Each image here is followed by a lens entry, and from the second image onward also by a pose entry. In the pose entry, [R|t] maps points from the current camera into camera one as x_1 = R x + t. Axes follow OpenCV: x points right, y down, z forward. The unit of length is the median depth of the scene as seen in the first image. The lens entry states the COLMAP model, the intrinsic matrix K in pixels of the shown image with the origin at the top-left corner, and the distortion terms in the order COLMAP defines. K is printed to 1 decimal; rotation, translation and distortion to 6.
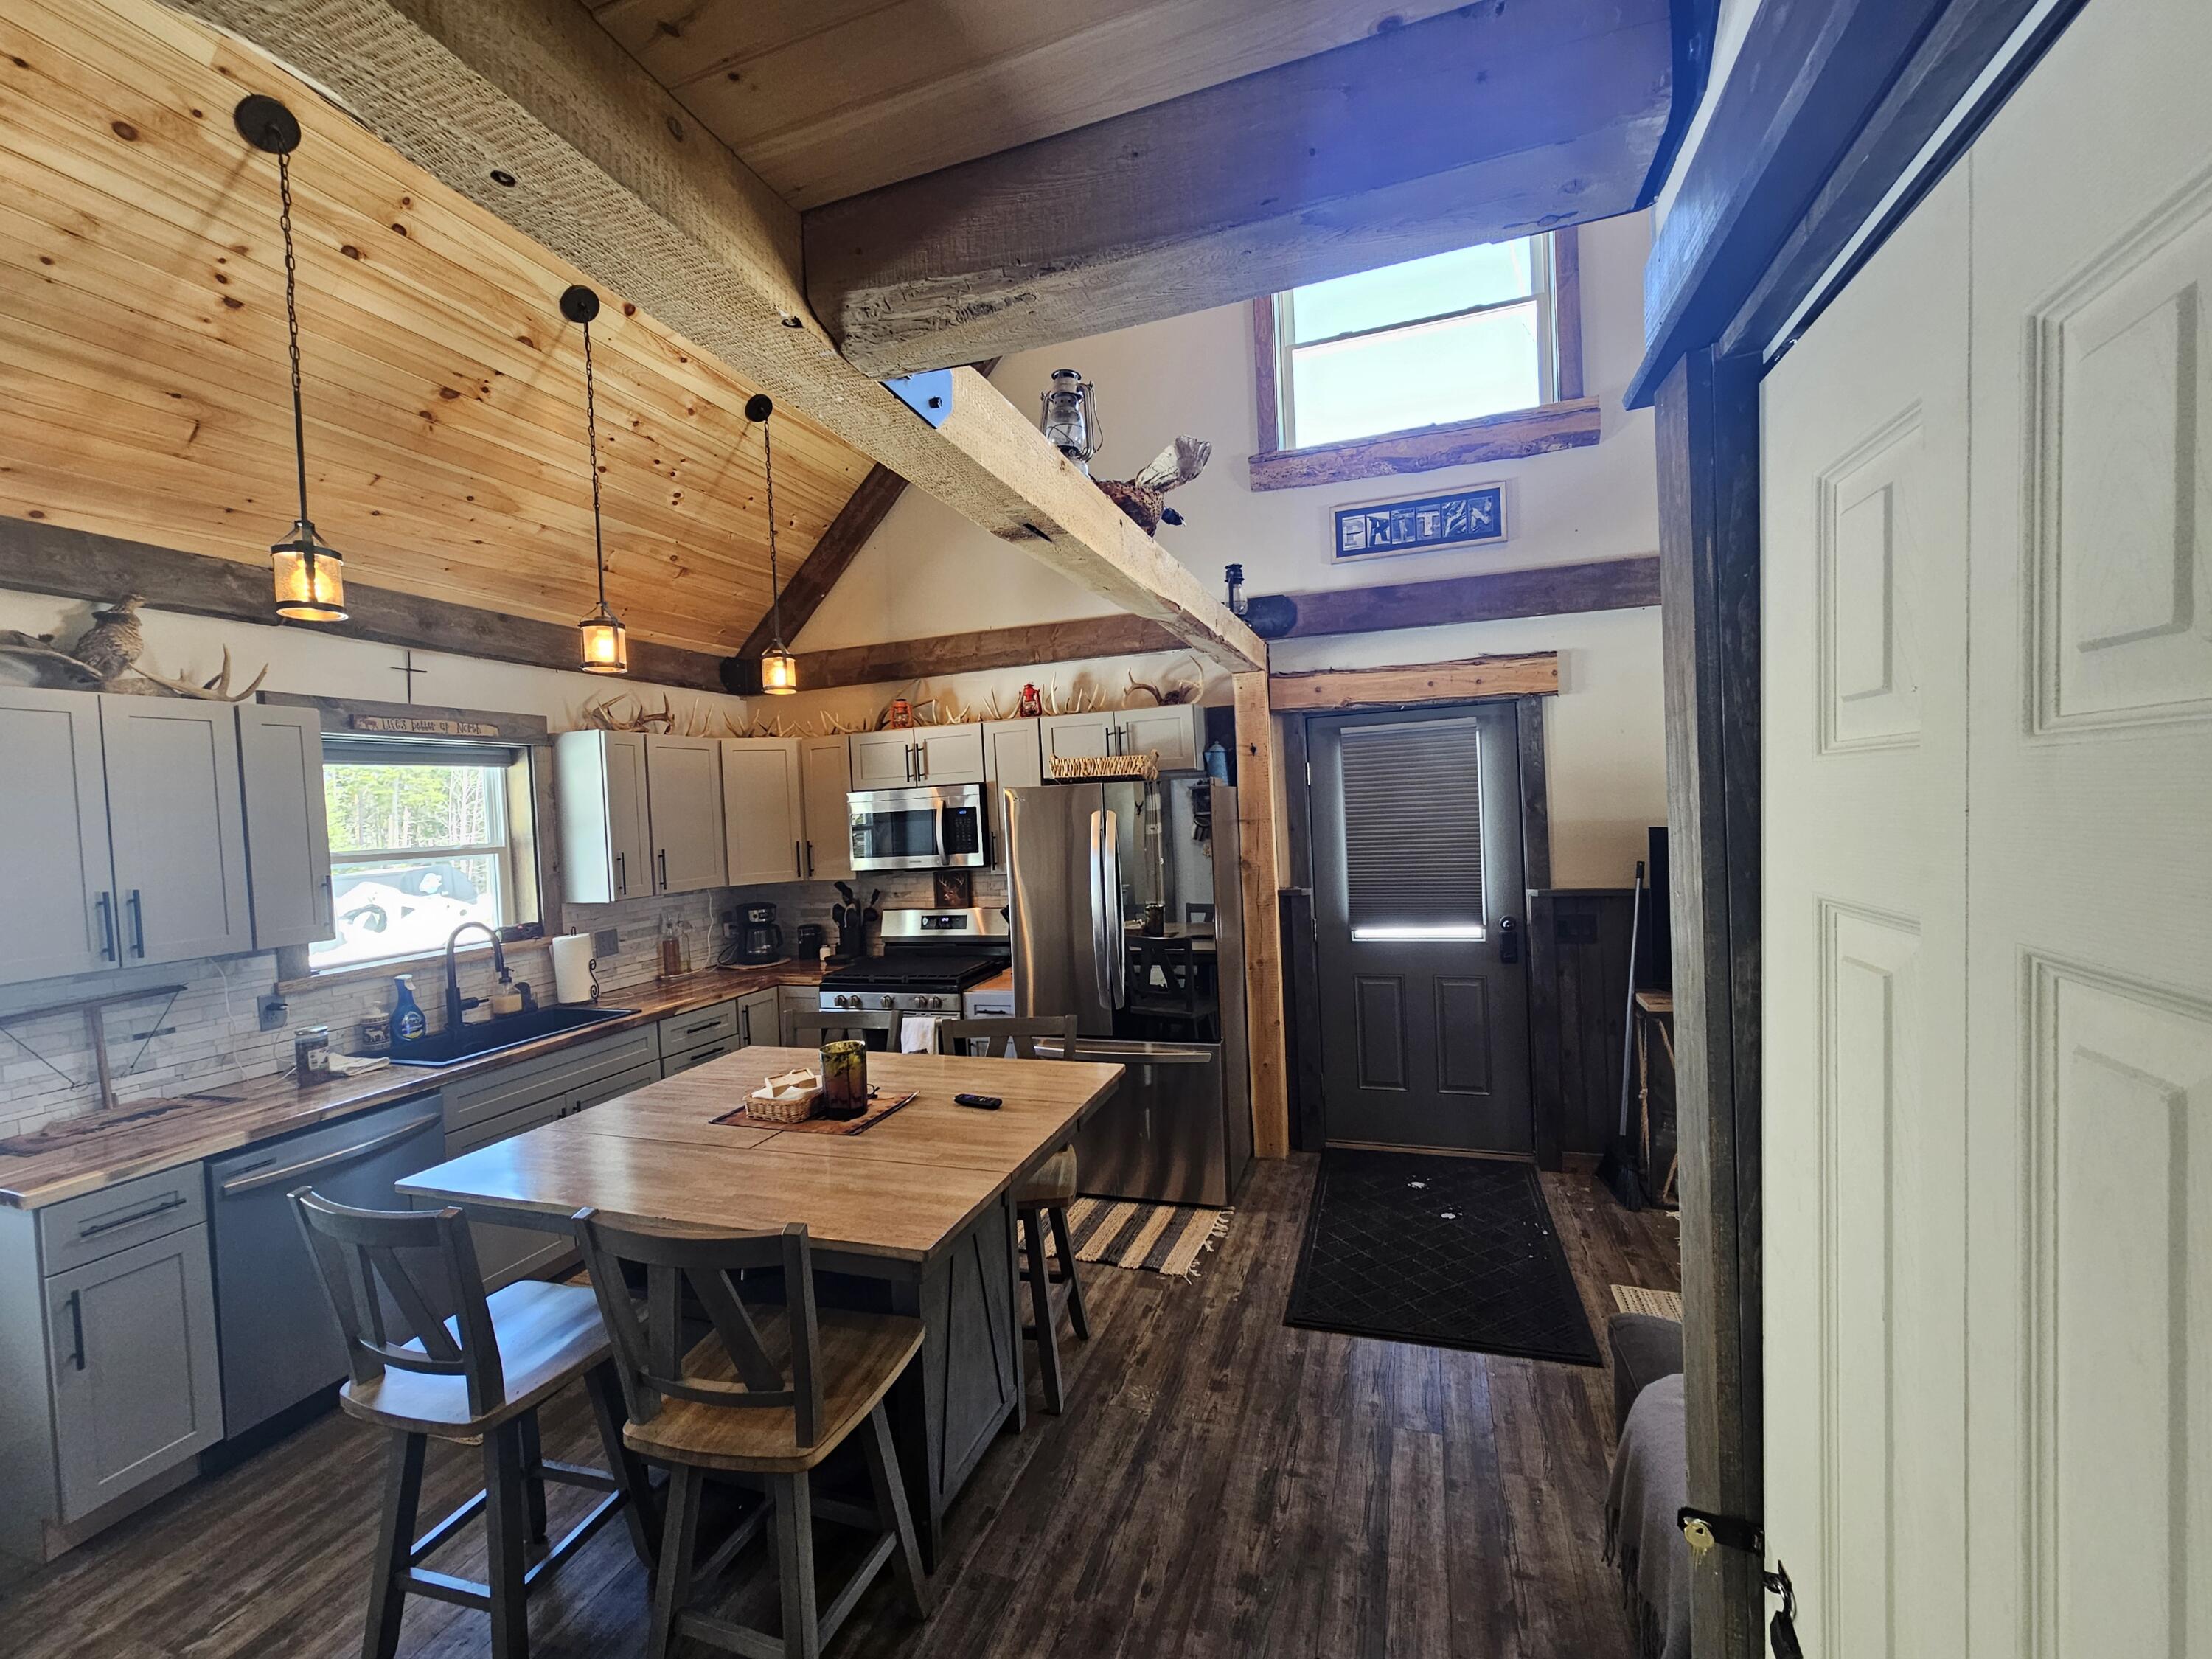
lens RADIAL K [[901.4, 0, 1118.2], [0, 901.4, 834.1], [0, 0, 1]] dist [0.003987, -0.000118]
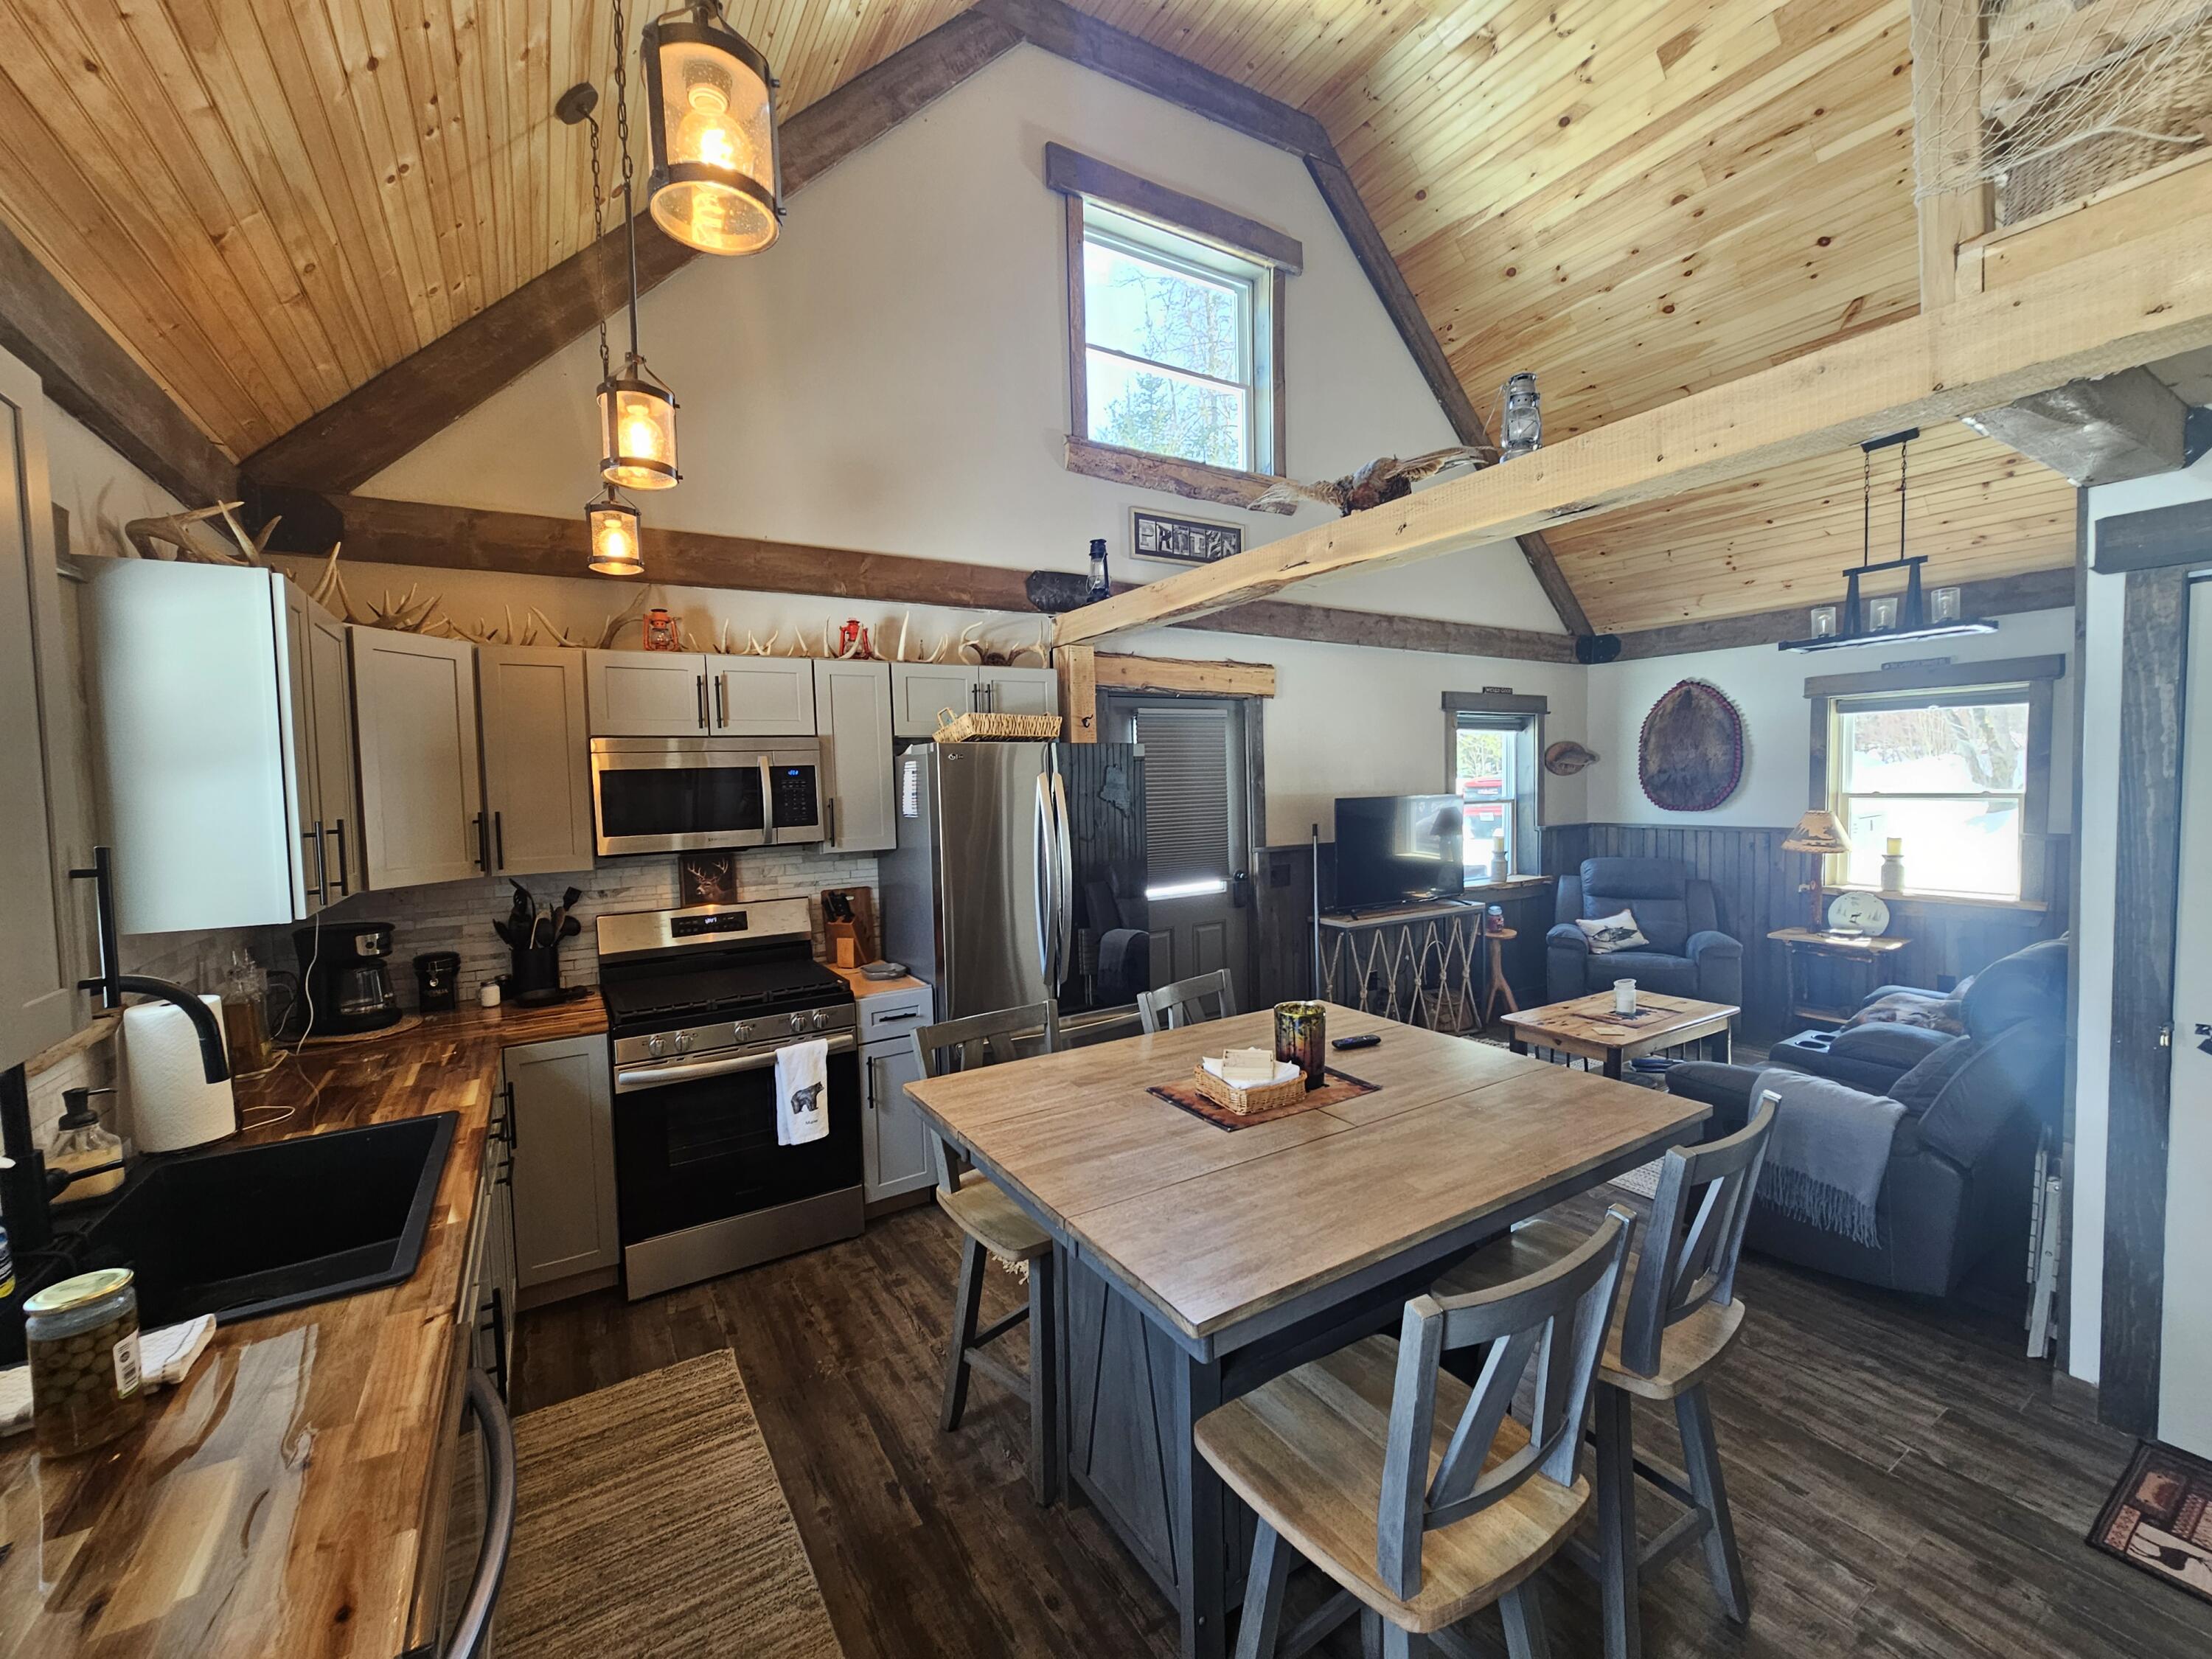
lens RADIAL K [[901.4, 0, 1115.8], [0, 901.4, 827.2], [0, 0, 1]] dist [0.003987, -0.000118]
pose [[0.638030, -0.008490, 0.769965, -0.626616], [0.017029, 0.999850, -0.003086, 0.031336], [-0.769823, 0.015081, 0.638079, 0.320324]]
